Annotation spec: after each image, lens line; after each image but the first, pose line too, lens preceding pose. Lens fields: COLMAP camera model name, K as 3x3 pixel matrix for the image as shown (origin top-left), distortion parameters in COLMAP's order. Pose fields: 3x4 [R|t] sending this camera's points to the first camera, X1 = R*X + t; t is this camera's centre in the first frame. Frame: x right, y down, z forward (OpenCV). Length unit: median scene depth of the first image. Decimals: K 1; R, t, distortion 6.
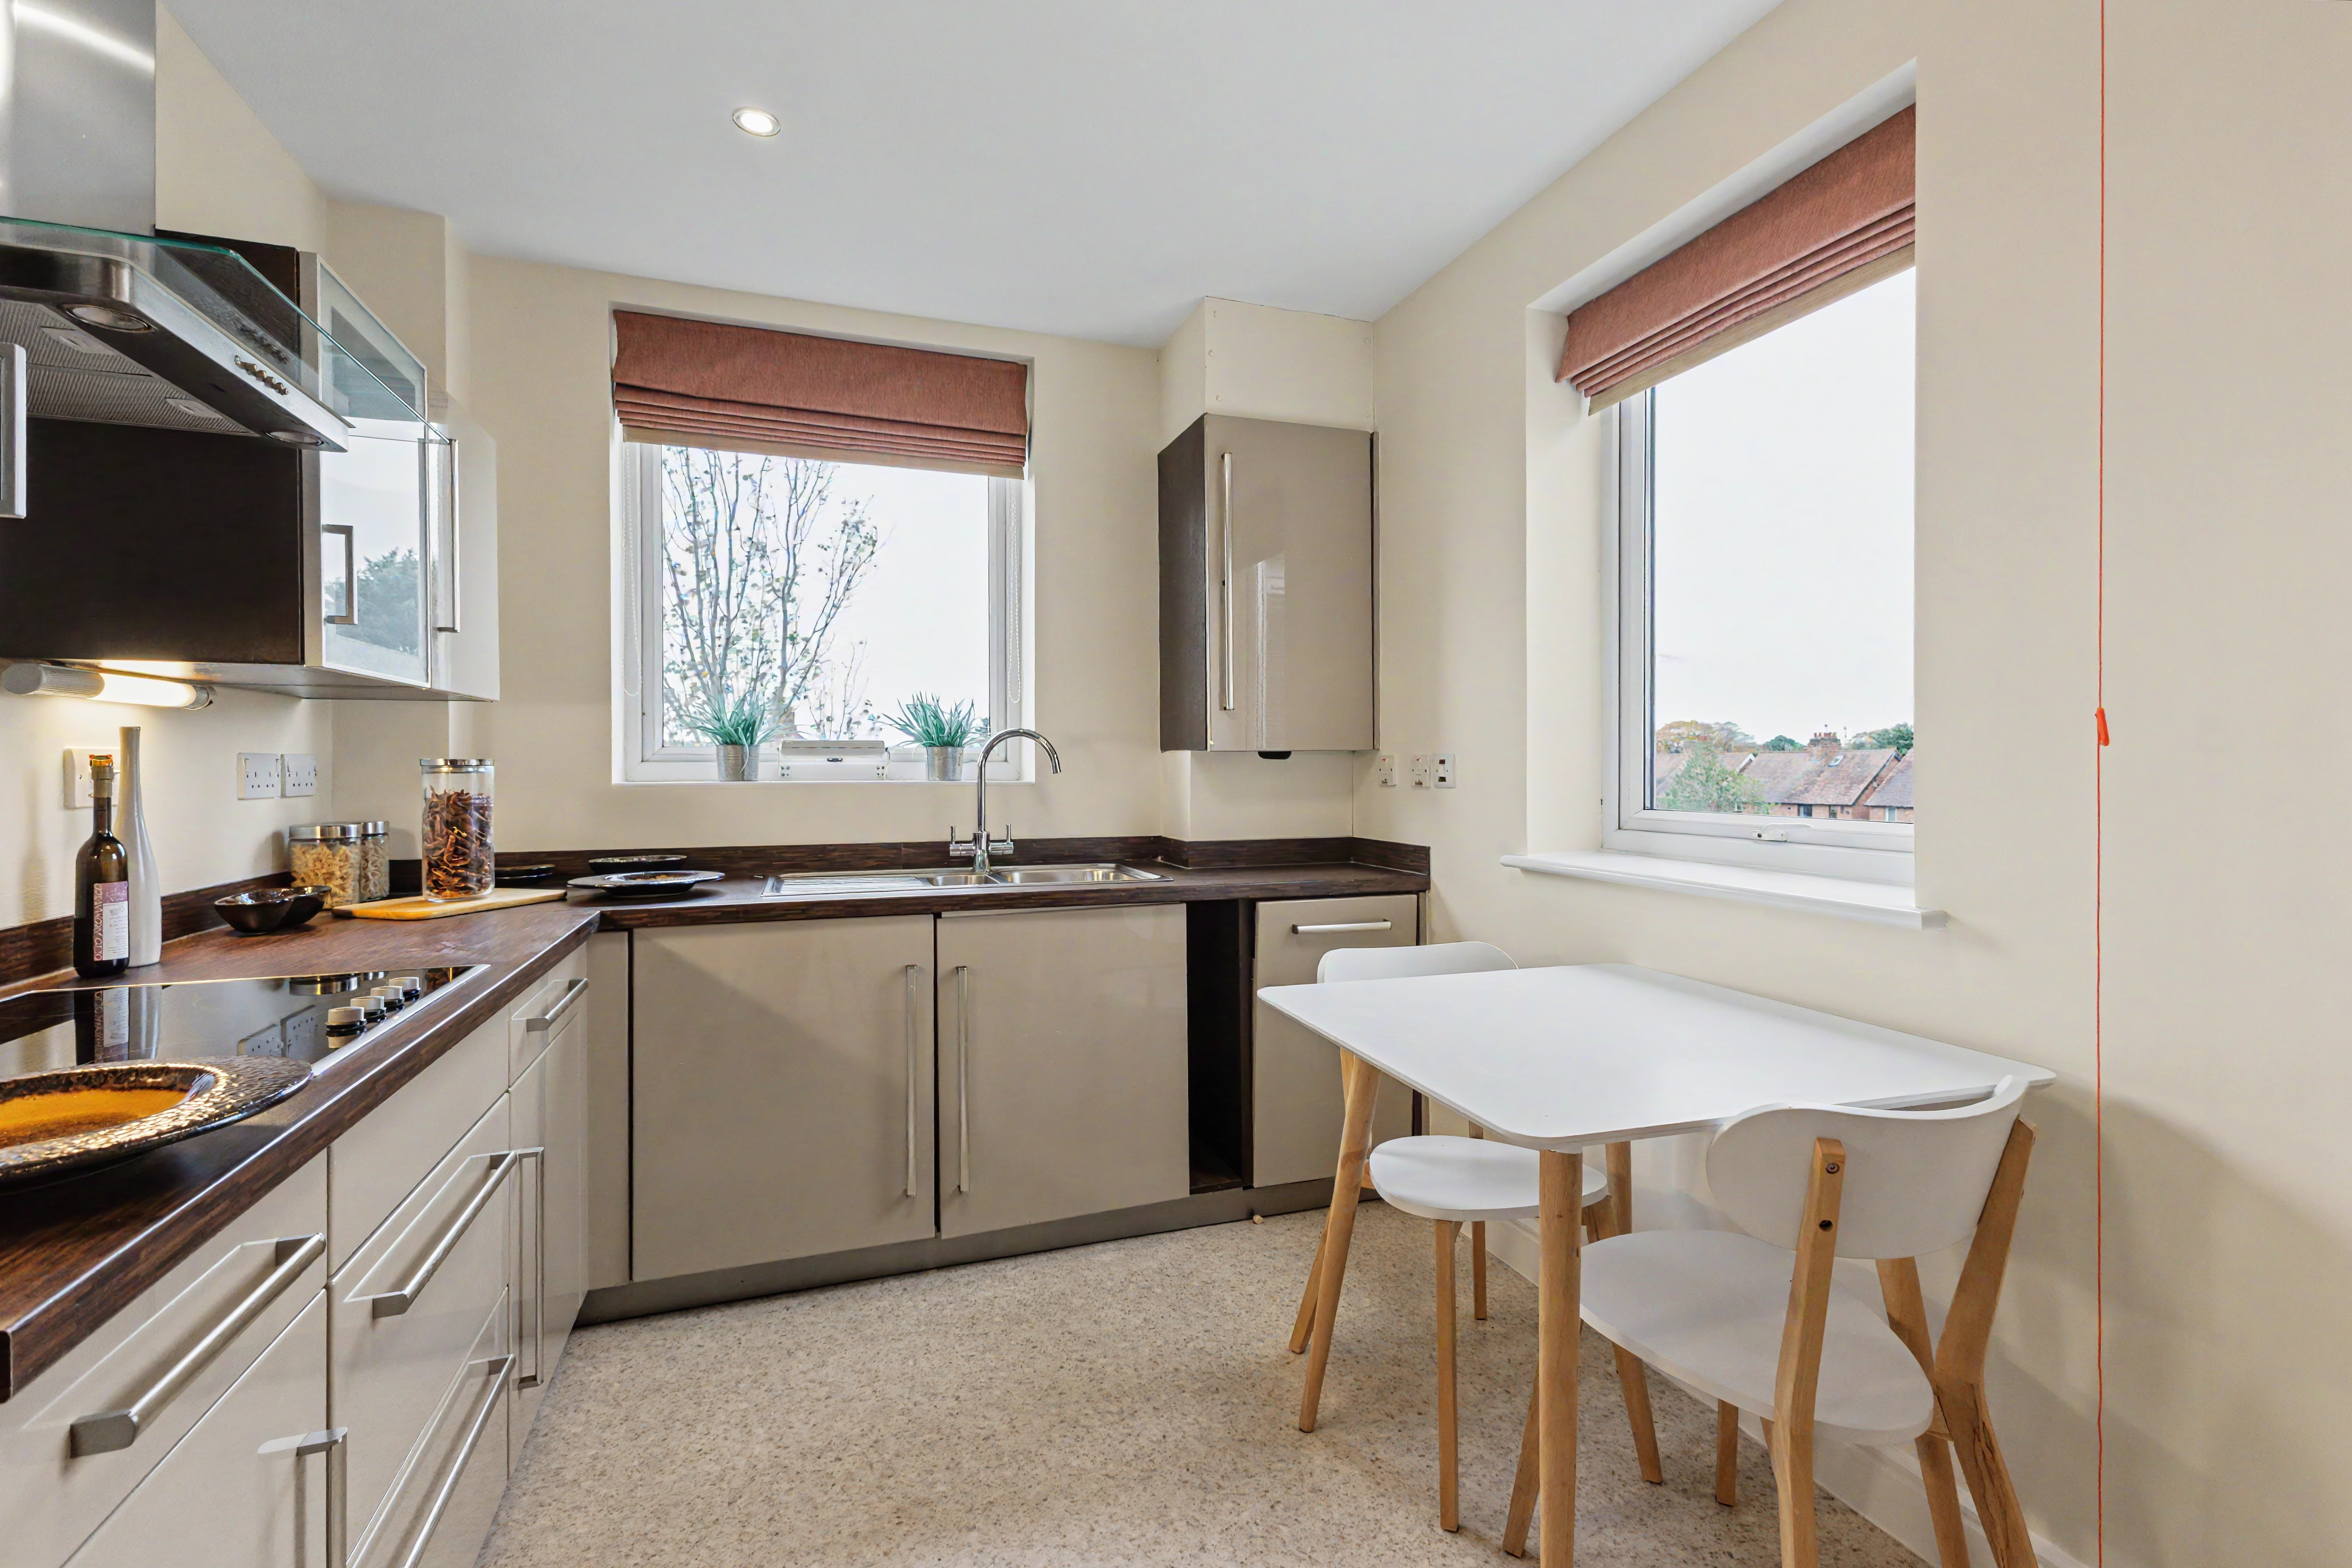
lens RADIAL K [[1032.0, 0, 1255.6], [0, 1032.0, 769.0], [0, 0, 1]] dist [0.001125, 0.000466]
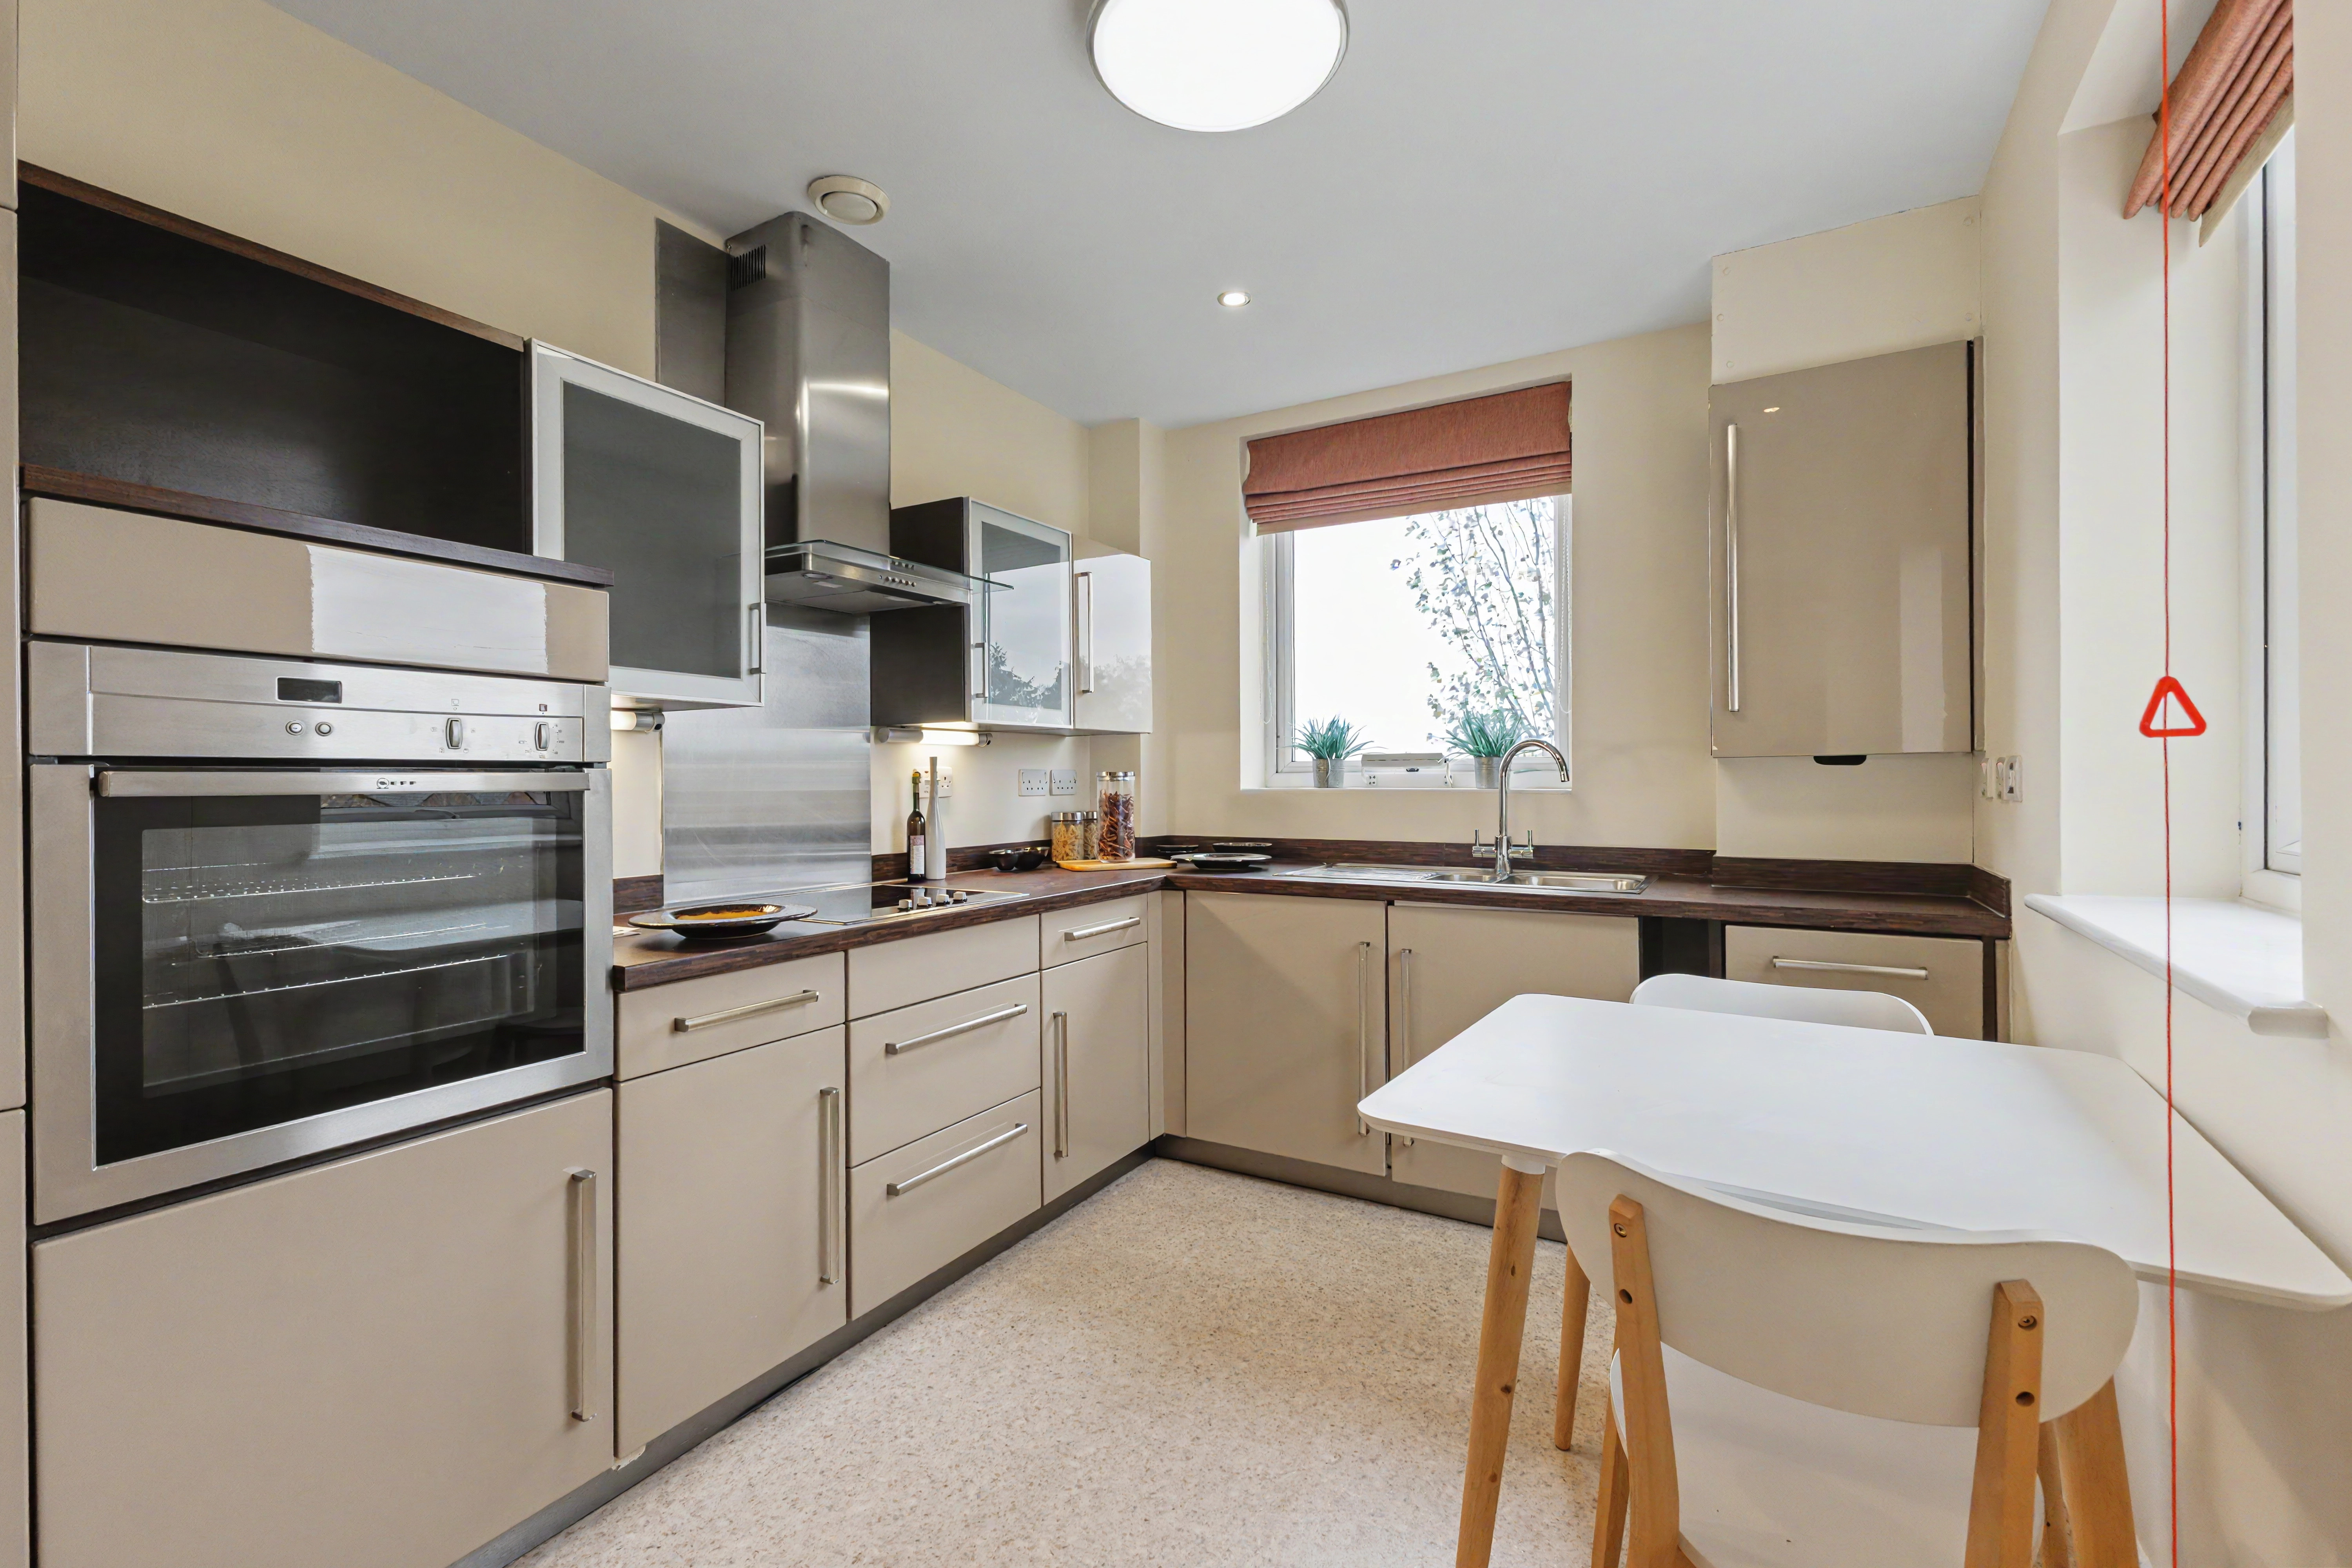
lens RADIAL K [[1036.1, 0, 1176.0], [0, 1036.1, 784.0], [0, 0, 1]] dist [-0.002535, -0.000131]
pose [[0.633849, 0.001230, -0.773456, 0.437747], [0.001878, 0.999993, 0.003129, 0.003209], [0.773454, -0.003436, 0.633843, 0.069774]]
